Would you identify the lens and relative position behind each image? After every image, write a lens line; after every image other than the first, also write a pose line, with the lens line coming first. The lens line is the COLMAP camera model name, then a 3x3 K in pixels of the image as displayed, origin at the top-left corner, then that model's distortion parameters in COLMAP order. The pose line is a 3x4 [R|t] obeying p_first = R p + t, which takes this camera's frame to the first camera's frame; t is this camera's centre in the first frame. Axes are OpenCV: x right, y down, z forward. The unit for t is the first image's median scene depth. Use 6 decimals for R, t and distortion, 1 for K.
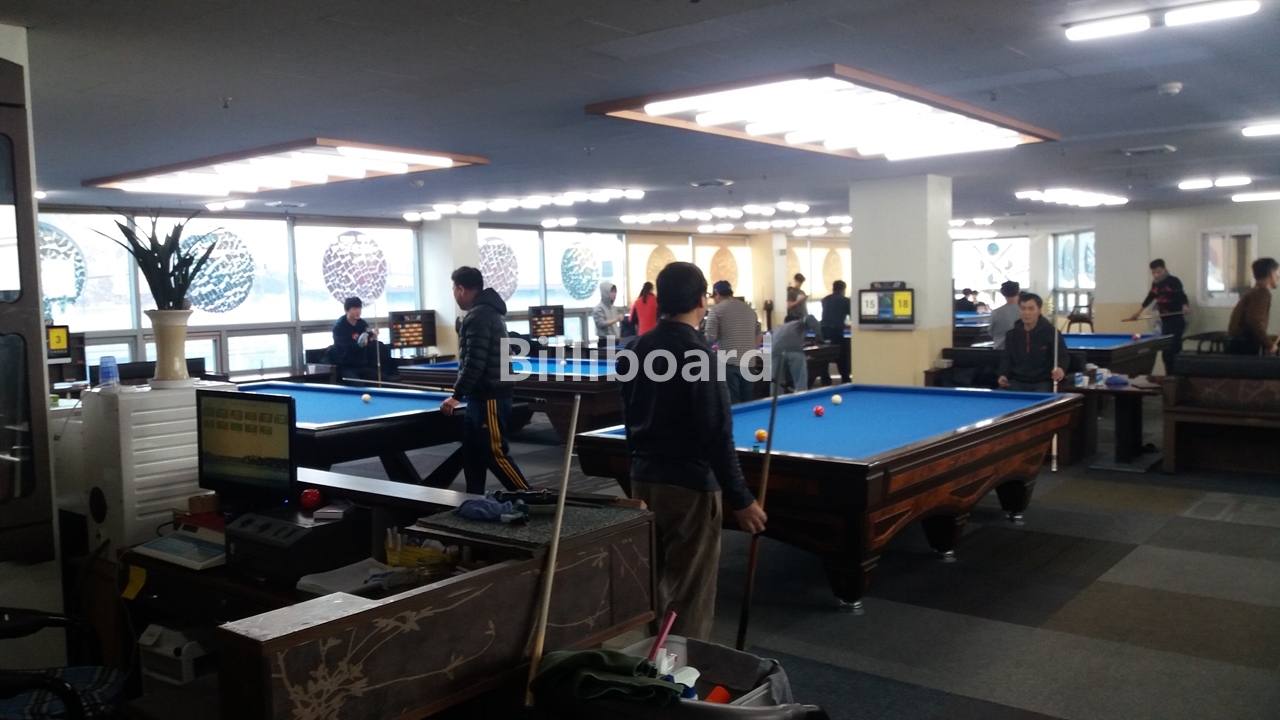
lens RADIAL K [[1049.6, 0, 627.1], [0, 1049.6, 361.2], [0, 0, 1]] dist [0.130270, -0.251483]
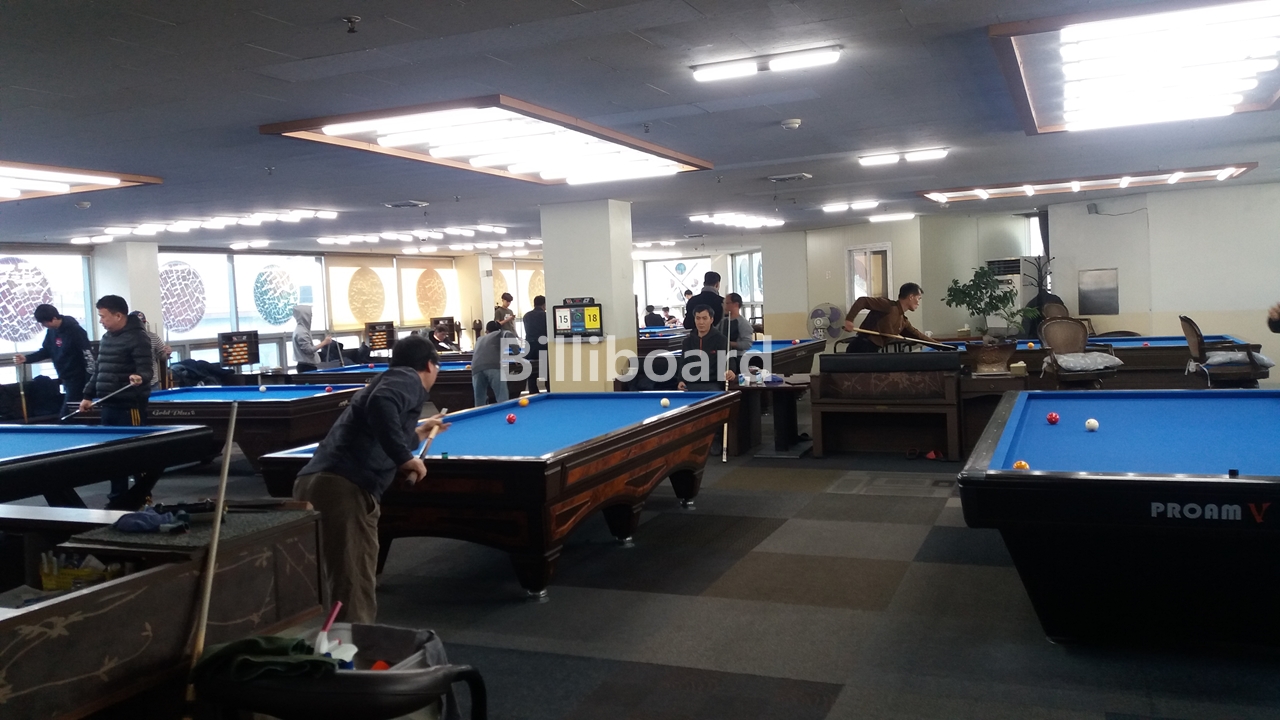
lens RADIAL K [[1039.1, 0, 633.9], [0, 1039.1, 351.5], [0, 0, 1]] dist [0.122988, -0.238947]
pose [[0.961664, -0.038692, 0.271486, 0.018418], [0.046677, 0.998645, -0.023015, 0.008983], [-0.270228, 0.034805, 0.962167, -0.038106]]
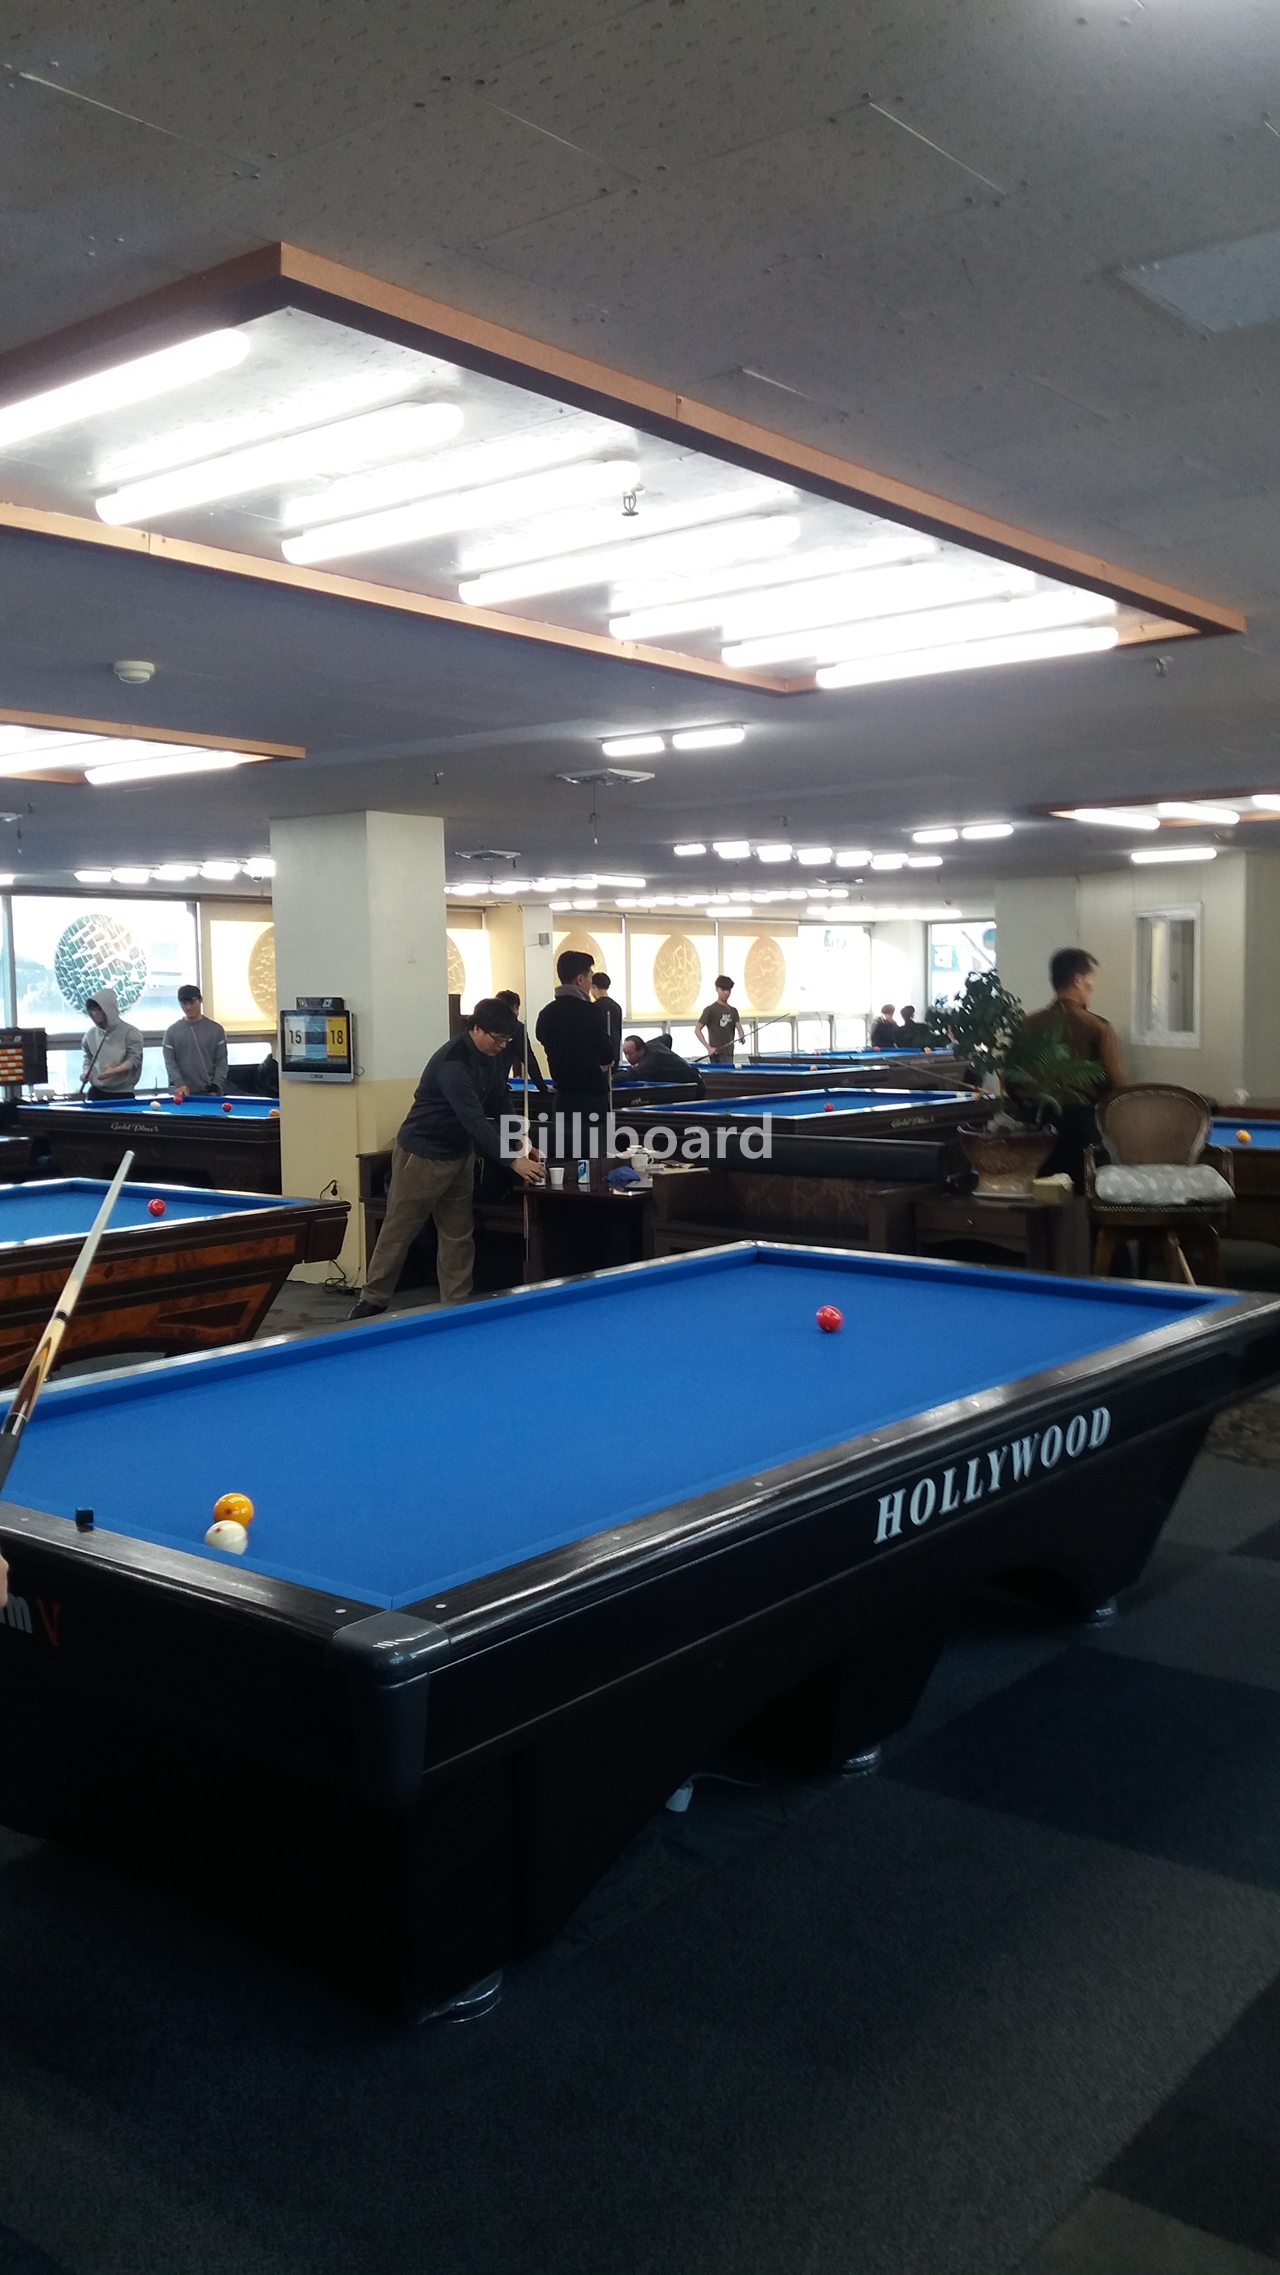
lens RADIAL K [[1846.9, 0, 640.0], [0, 1846.9, 1137.5], [0, 0, 1]] dist [0.122988, -0.238947]
pose [[0.999931, 0.011617, 0.001509, 0.592753], [-0.011629, 0.999900, 0.008107, -0.013942], [-0.001414, -0.008124, 0.999966, -0.000670]]
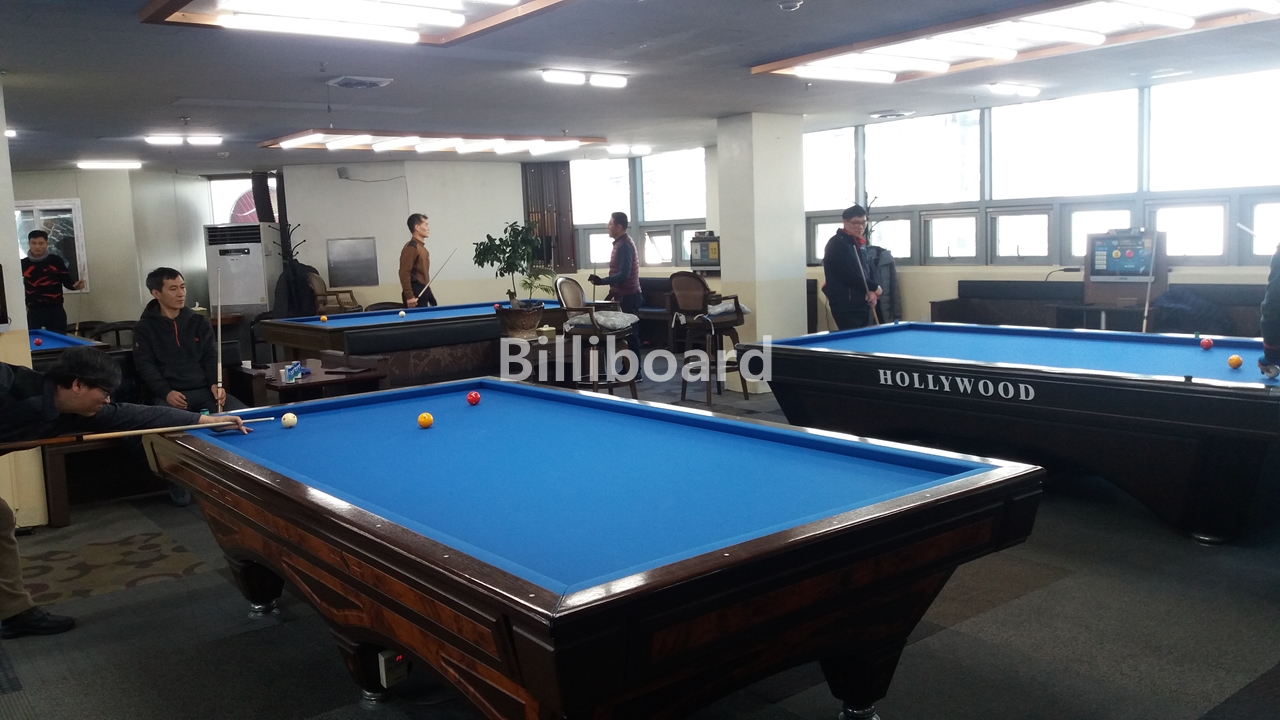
lens RADIAL K [[1039.1, 0, 633.9], [0, 1039.1, 351.5], [0, 0, 1]] dist [0.122988, -0.238947]
pose [[0.228875, -0.099115, 0.968397, -0.310285], [0.110576, 0.991011, 0.075296, -0.035460], [-0.967155, 0.089848, 0.237777, 0.721229]]
